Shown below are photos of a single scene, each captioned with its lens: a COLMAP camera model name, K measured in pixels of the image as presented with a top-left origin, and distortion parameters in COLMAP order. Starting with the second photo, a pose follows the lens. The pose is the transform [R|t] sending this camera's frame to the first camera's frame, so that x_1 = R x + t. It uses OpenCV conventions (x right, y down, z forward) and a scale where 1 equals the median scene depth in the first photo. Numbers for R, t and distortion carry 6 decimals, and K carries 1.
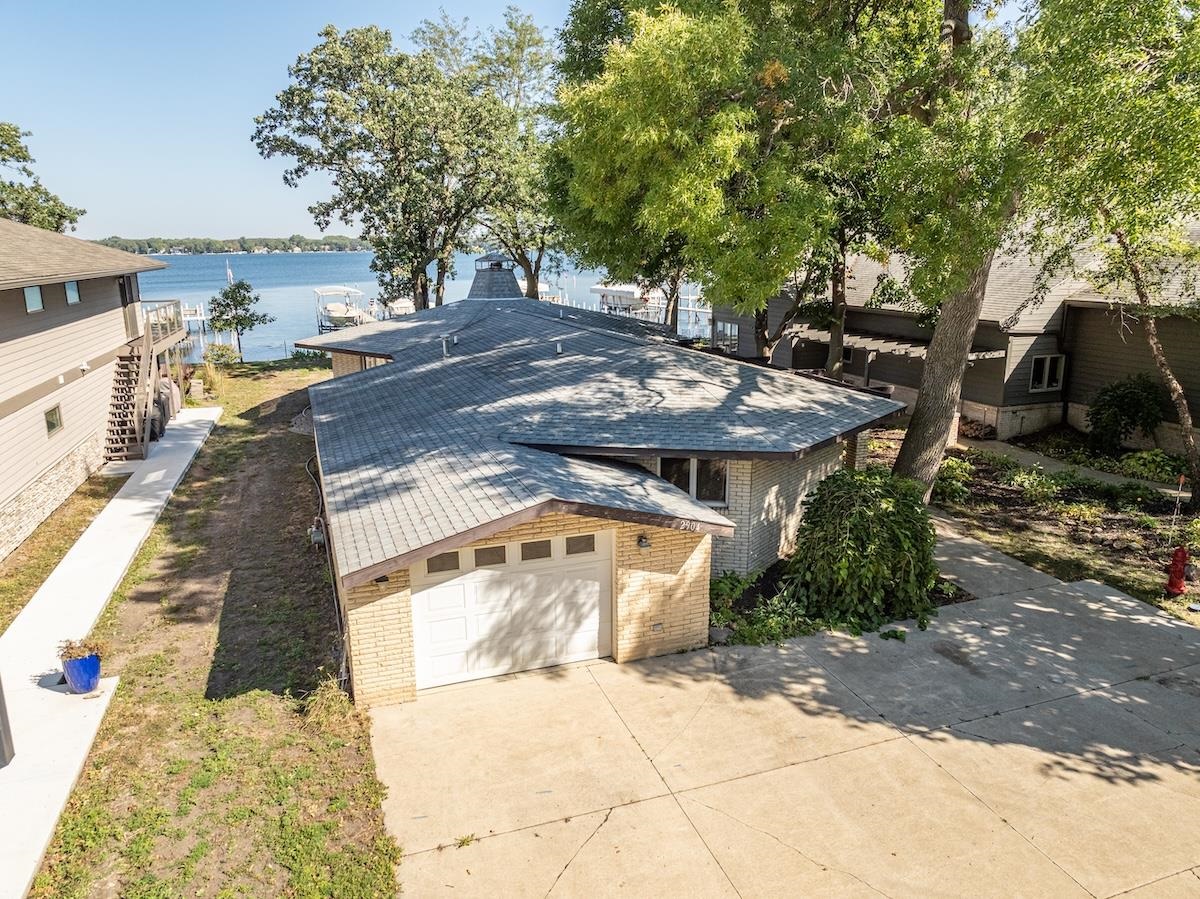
lens RADIAL K [[840.1, 0, 600.0], [0, 840.1, 449.5], [0, 0, 1]] dist [-0.035734, 0.022951]
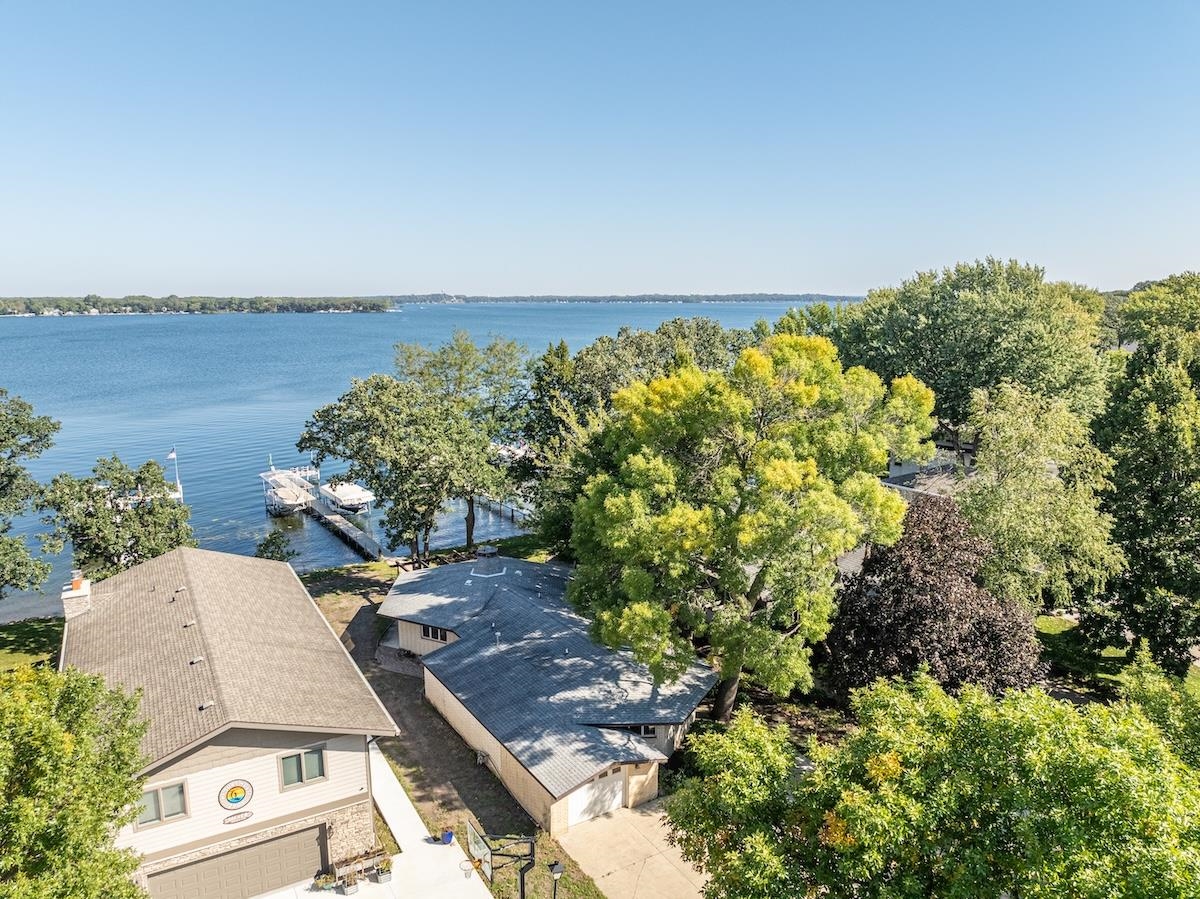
lens RADIAL K [[840.1, 0, 600.0], [0, 840.1, 449.5], [0, 0, 1]] dist [-0.035734, 0.022951]
pose [[0.978506, -0.037053, 0.202862, -0.556746], [0.049442, 0.997186, -0.056345, -0.744973], [-0.200203, 0.065164, 0.977585, -1.696126]]
